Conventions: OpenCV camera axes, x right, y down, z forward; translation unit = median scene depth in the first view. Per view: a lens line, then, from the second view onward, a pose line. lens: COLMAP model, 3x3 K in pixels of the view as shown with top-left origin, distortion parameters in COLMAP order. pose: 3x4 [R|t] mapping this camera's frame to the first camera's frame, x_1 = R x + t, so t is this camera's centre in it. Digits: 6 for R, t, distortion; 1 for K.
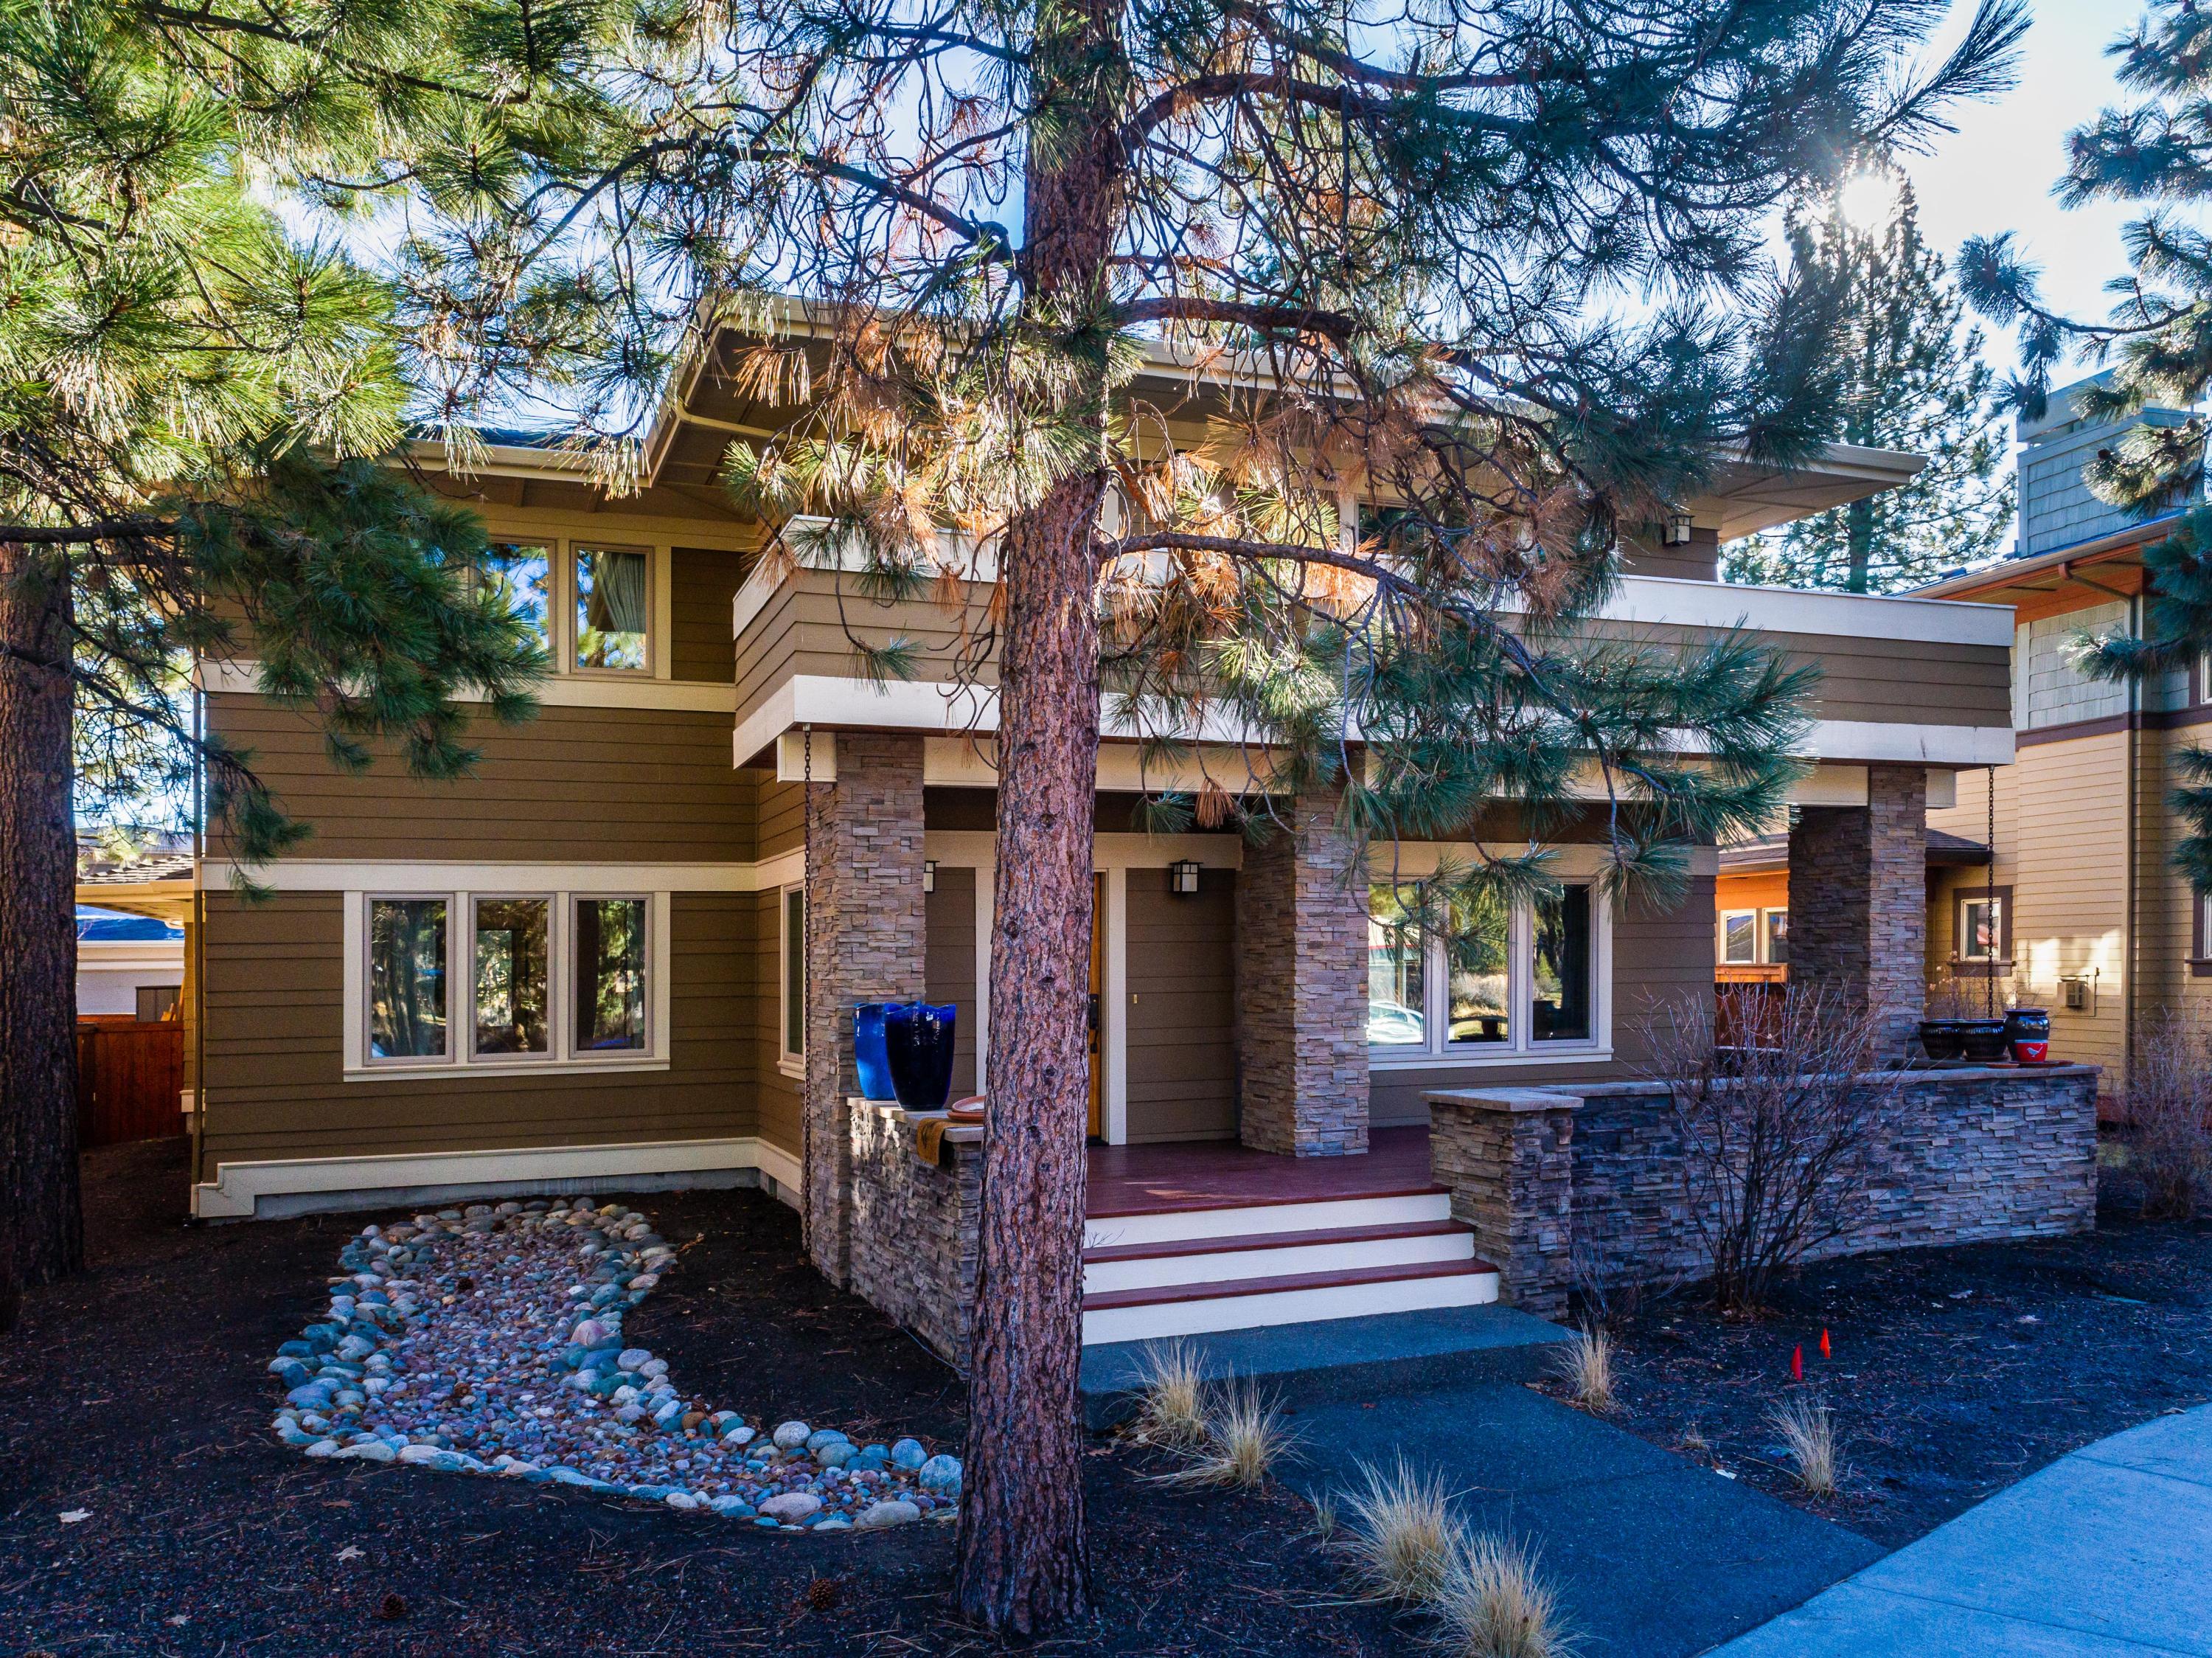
lens RADIAL K [[1576.7, 0, 1074.1], [0, 1576.7, 985.5], [0, 0, 1]] dist [0.021381, 0.003884]
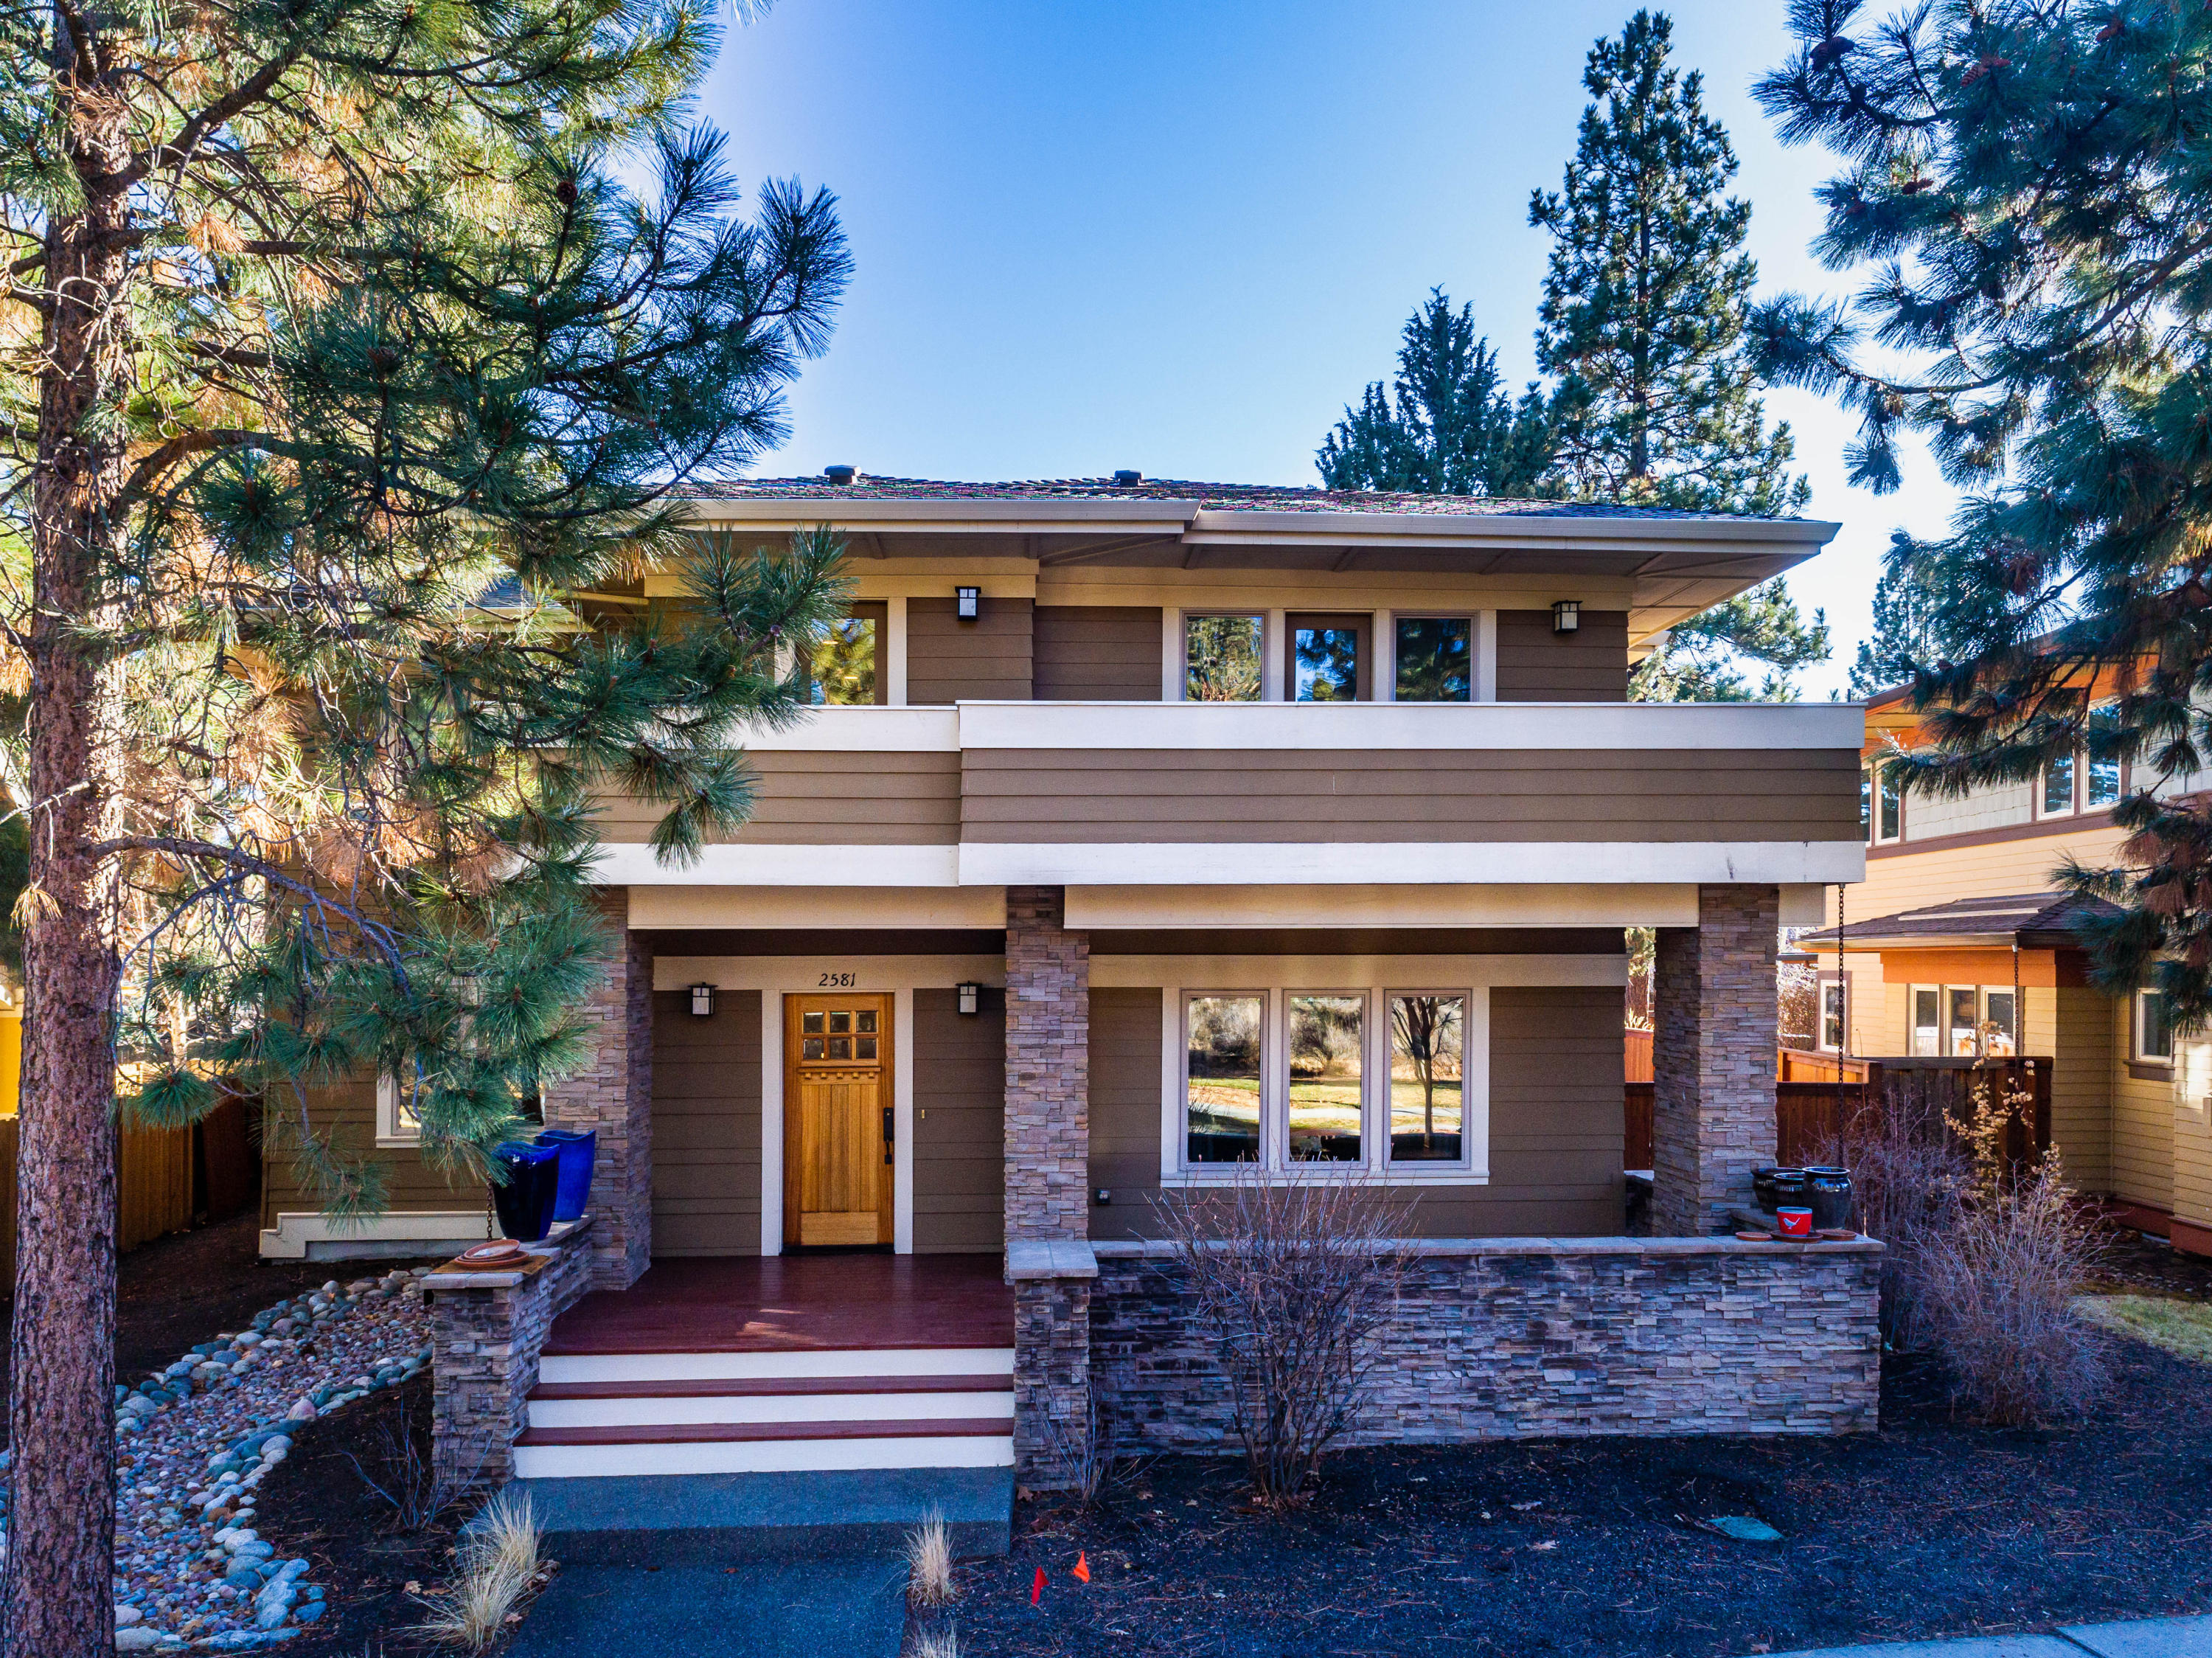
lens RADIAL K [[1570.2, 0, 1101.9], [0, 1570.2, 974.0], [0, 0, 1]] dist [0.022242, 0.005183]
pose [[0.954651, 0.011322, -0.297512, 0.519812], [-0.013461, 0.999896, -0.005142, -0.090915], [0.297423, 0.008914, 0.954704, 0.050569]]
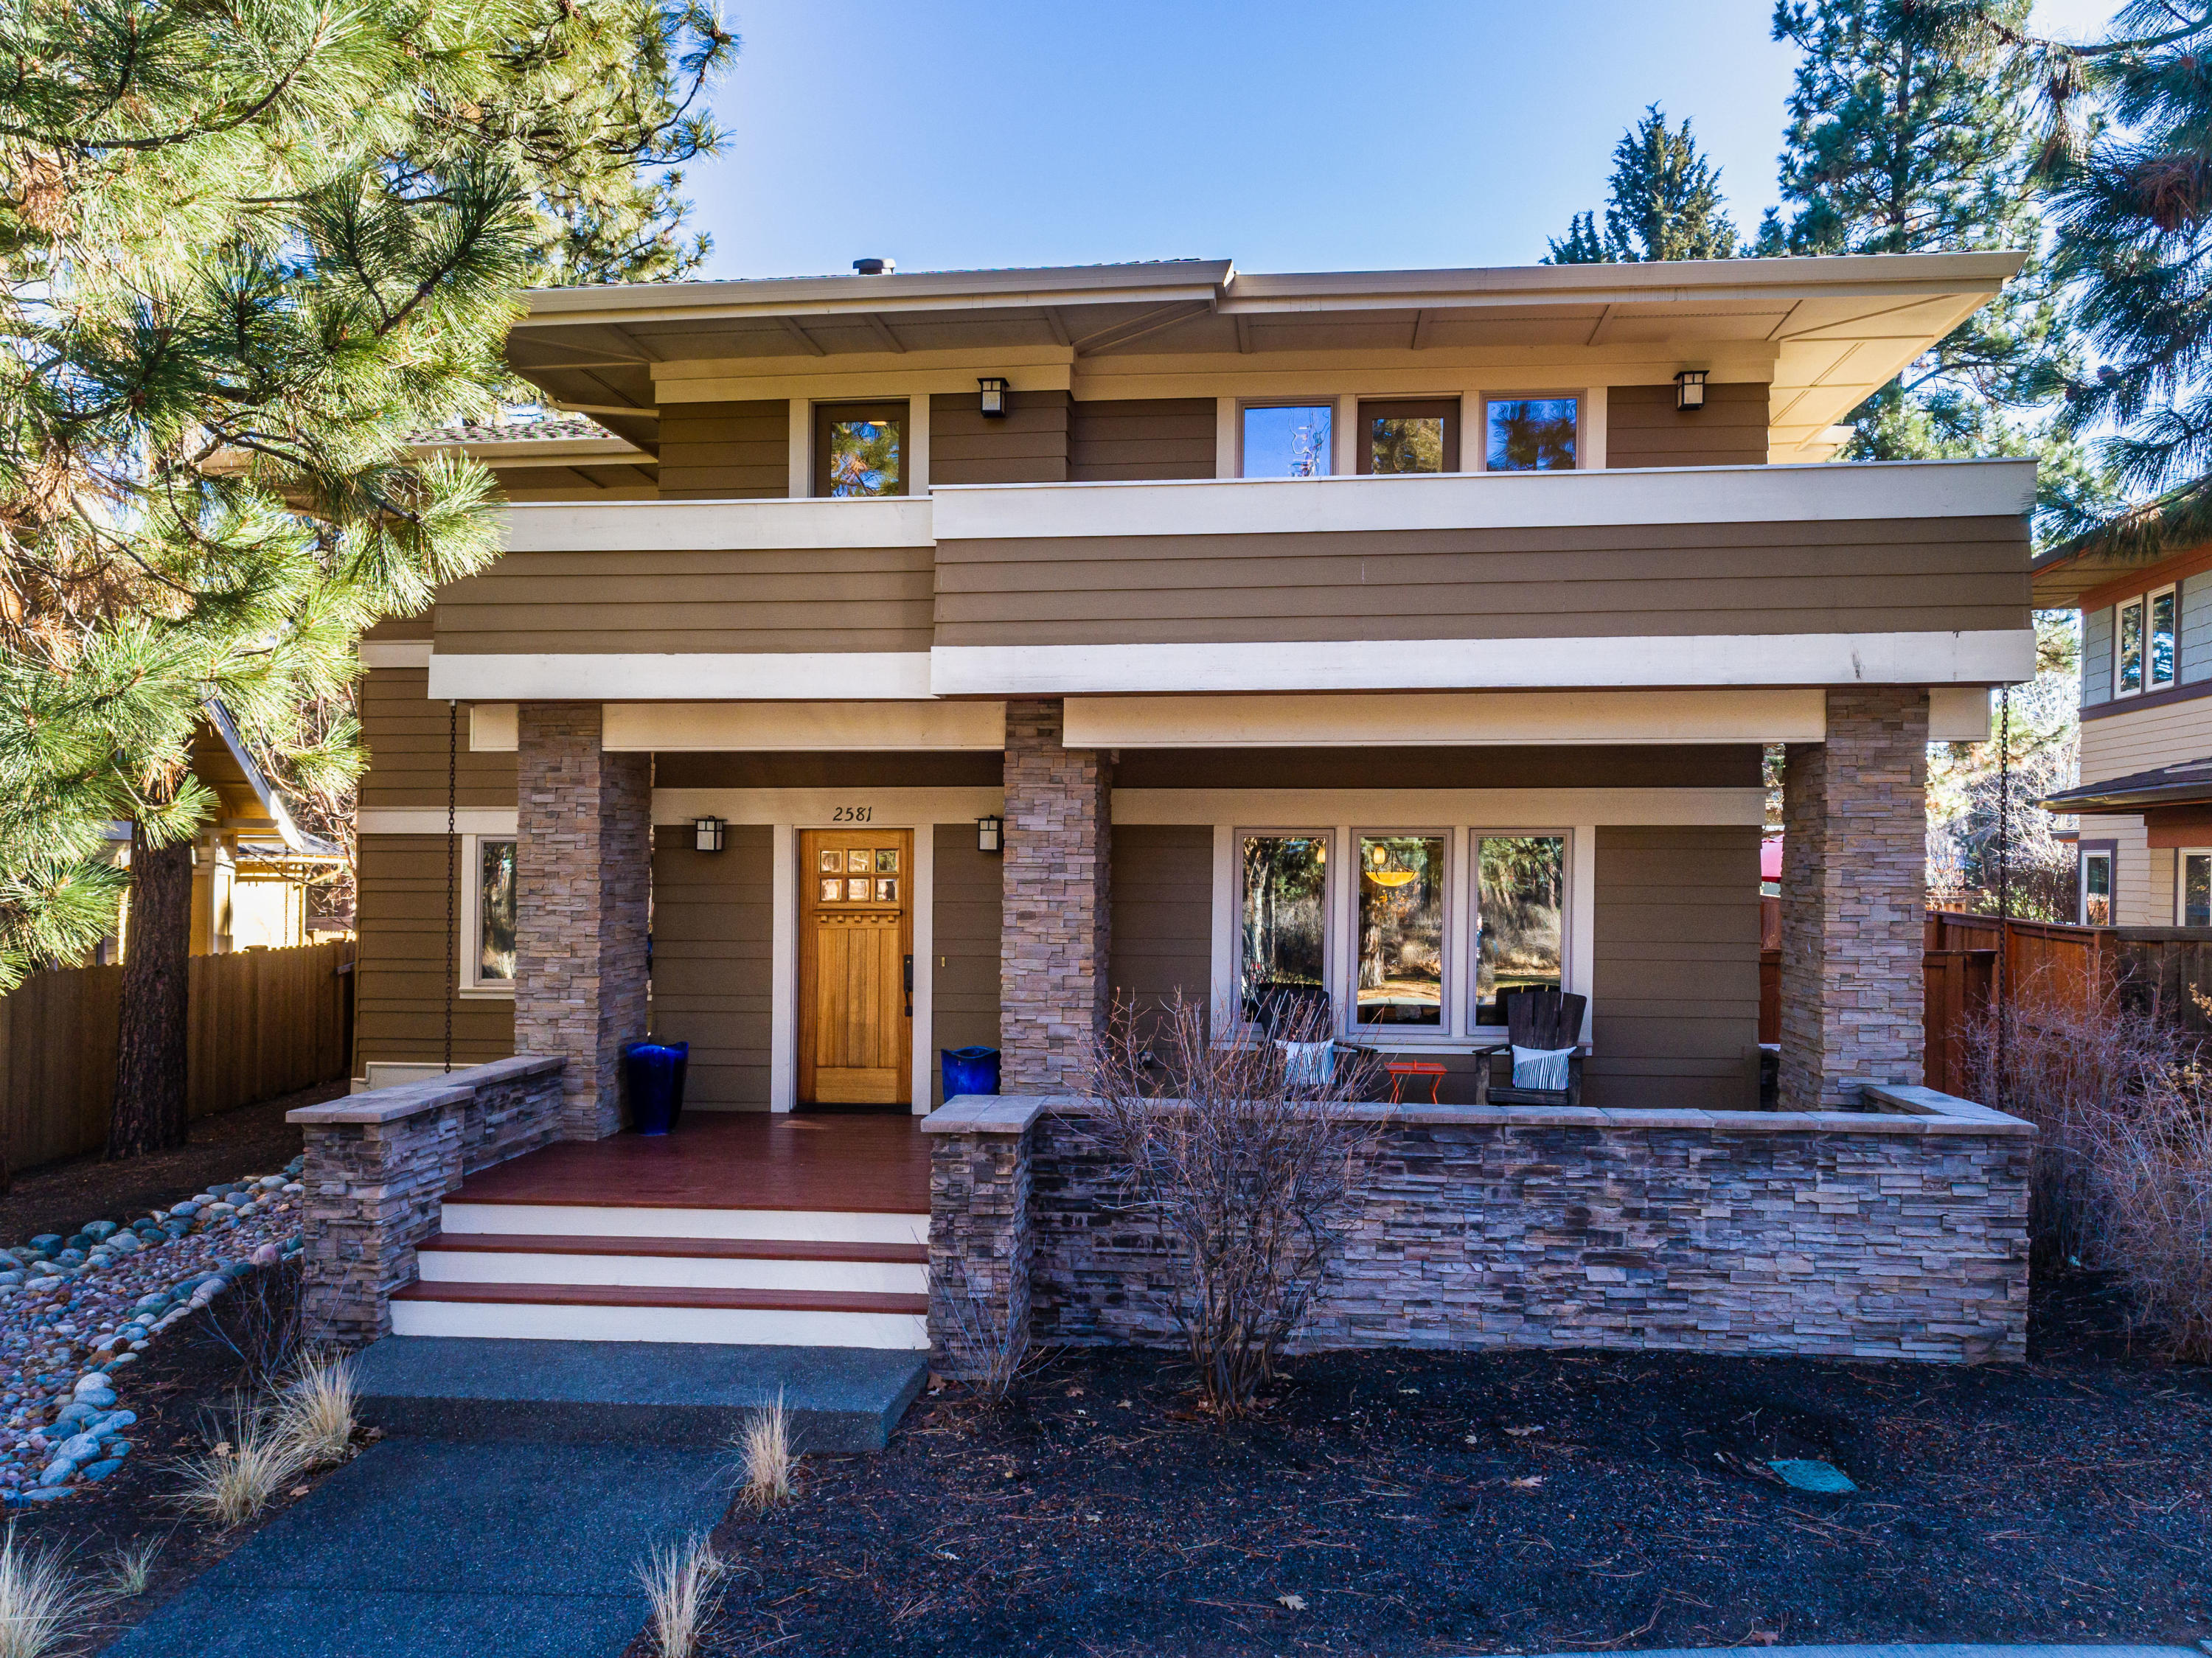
lens RADIAL K [[1565.0, 0, 1125.0], [0, 1565.0, 872.9], [0, 0, 1]] dist [0.018097, 0.007871]
pose [[0.900038, 0.017772, -0.435448, 0.618691], [-0.020014, 0.999800, -0.000562, -0.052609], [0.435351, 0.009221, 0.900214, 0.228805]]
